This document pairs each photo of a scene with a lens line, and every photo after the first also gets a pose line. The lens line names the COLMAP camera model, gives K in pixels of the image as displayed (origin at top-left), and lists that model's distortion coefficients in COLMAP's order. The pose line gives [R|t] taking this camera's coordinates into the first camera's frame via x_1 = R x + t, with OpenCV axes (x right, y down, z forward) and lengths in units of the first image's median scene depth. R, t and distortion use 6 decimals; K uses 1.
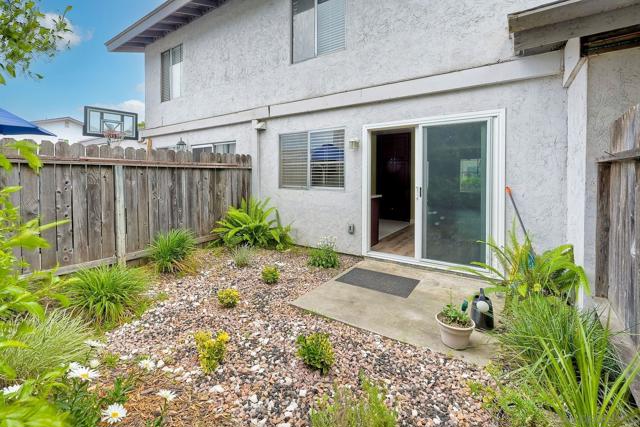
lens RADIAL K [[276.5, 0, 322.7], [0, 276.5, 180.7], [0, 0, 1]] dist [-0.002870, -0.000222]
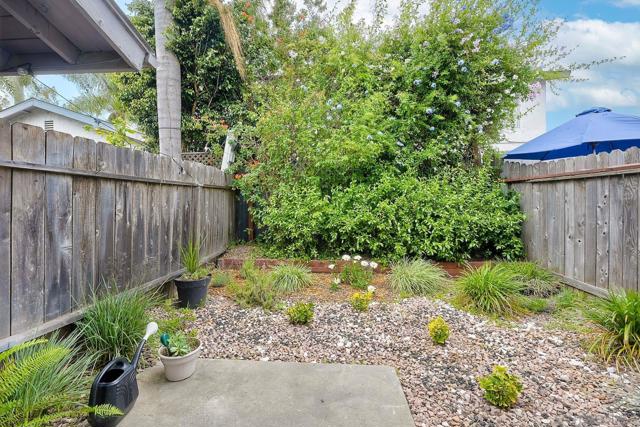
lens RADIAL K [[275.6, 0, 320.9], [0, 275.6, 199.7], [0, 0, 1]] dist [0.003612, -0.000833]
pose [[-0.861344, 0.001108, -0.508020, 0.290927], [-0.005087, 0.999929, 0.010806, 0.010076], [0.507996, 0.011892, -0.861277, 1.098322]]
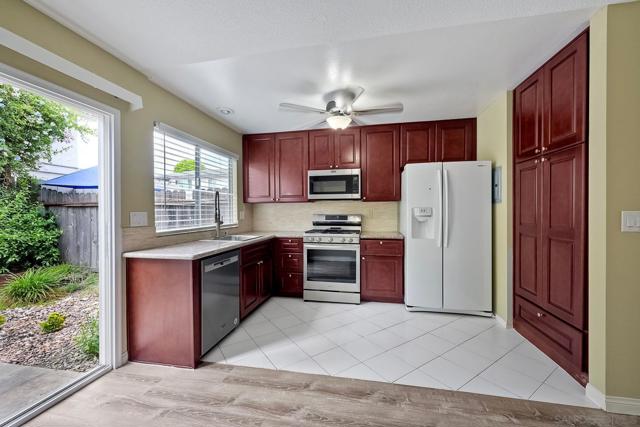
lens RADIAL K [[262.5, 0, 323.6], [0, 262.5, 209.4], [0, 0, 1]] dist [-0.006177, 0.000779]
pose [[0.392731, -0.015534, -0.919522, 0.811290], [0.002157, 0.999870, -0.015970, -0.006557], [0.919651, 0.004288, 0.392714, 1.284064]]
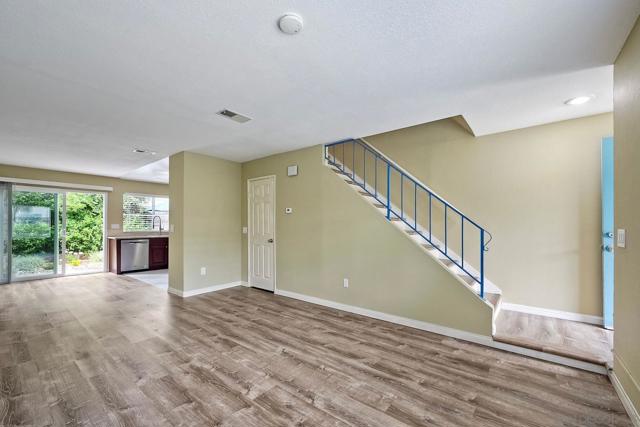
lens RADIAL K [[262.5, 0, 325.5], [0, 262.5, 223.3], [0, 0, 1]] dist [-0.006177, 0.000779]
pose [[-0.066584, -0.015352, -0.997663, 1.729456], [-0.009931, 0.999842, -0.014723, -0.004688], [0.997731, 0.008927, -0.066726, 2.595300]]
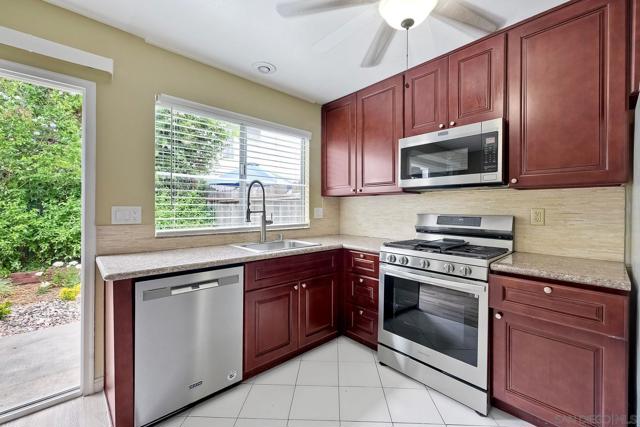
lens RADIAL K [[262.5, 0, 321.0], [0, 262.5, 209.2], [0, 0, 1]] dist [-0.006177, 0.000779]
pose [[-0.220508, -0.005466, -0.975370, 0.509203], [-0.015797, 0.999873, -0.002032, -0.009869], [0.975257, 0.014960, -0.220566, 1.561669]]
